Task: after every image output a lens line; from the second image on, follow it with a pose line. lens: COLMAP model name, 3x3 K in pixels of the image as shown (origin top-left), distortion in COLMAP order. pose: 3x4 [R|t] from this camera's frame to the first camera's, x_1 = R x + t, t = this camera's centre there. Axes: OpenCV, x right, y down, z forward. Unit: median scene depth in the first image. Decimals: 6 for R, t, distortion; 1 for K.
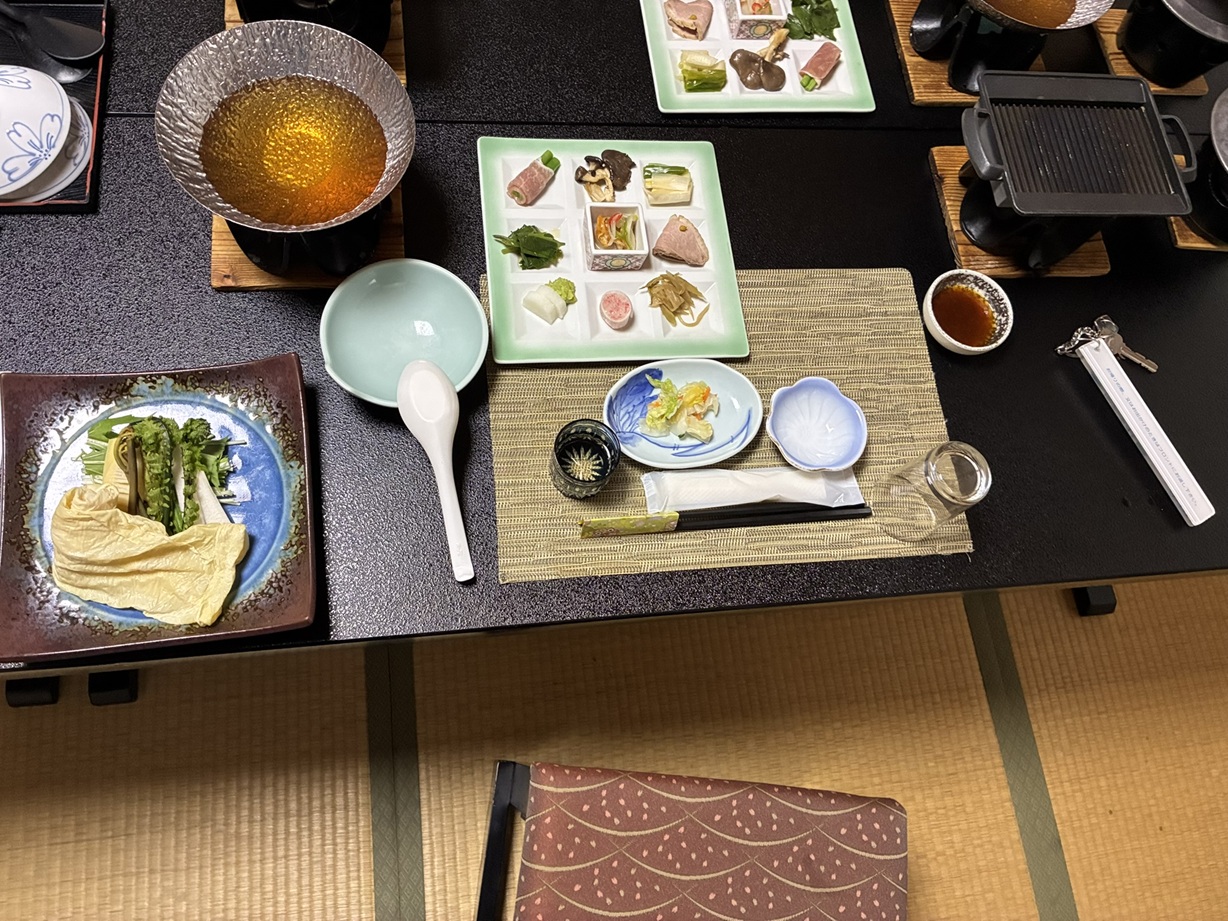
lens RADIAL K [[940.0, 0, 610.5], [0, 940.0, 462.2], [0, 0, 1]] dist [0.008778, -0.013122]
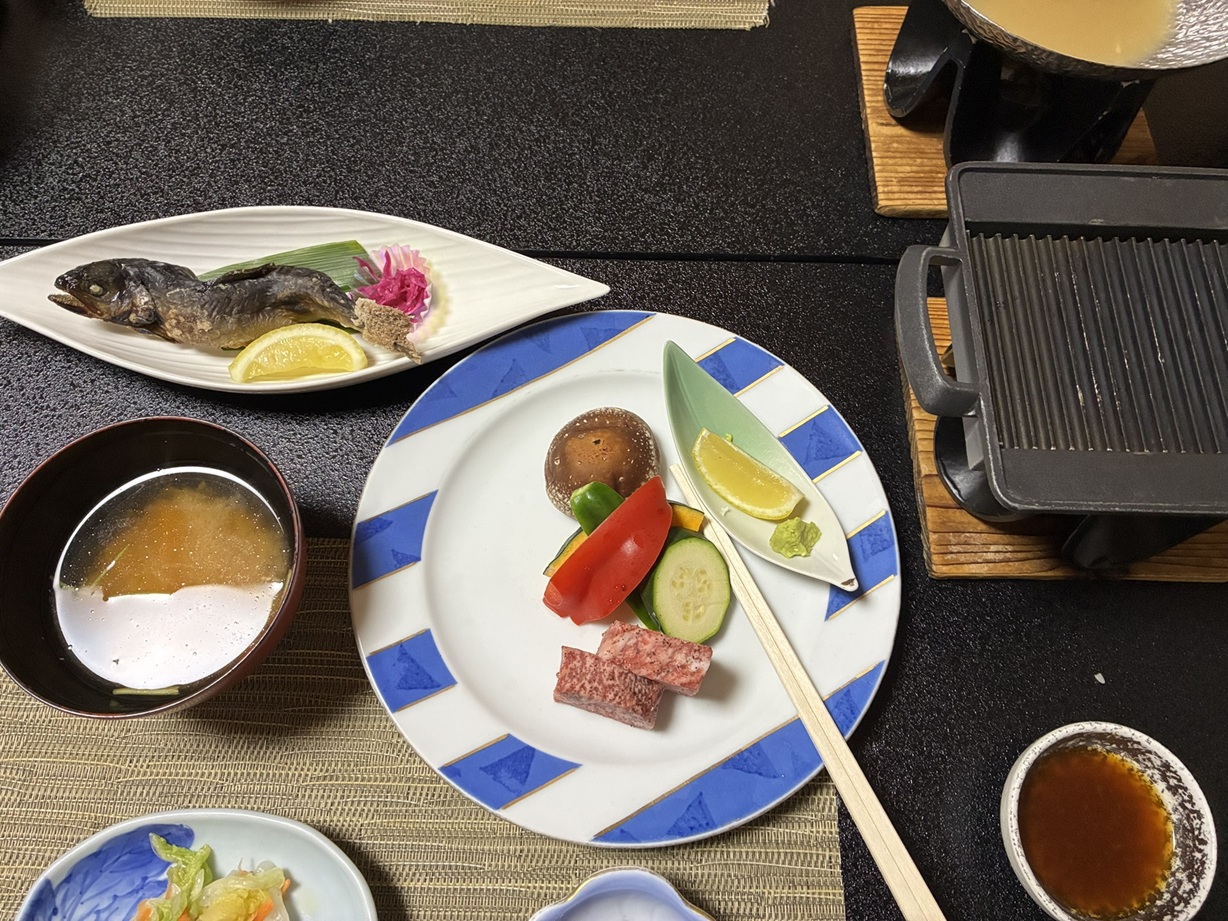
lens RADIAL K [[940.0, 0, 617.1], [0, 940.0, 454.9], [0, 0, 1]] dist [0.008778, -0.013122]
pose [[0.984873, 0.054890, -0.164354, 0.271032], [-0.064109, 0.996623, -0.051318, -0.207925], [0.160982, 0.061078, 0.985066, 0.461612]]
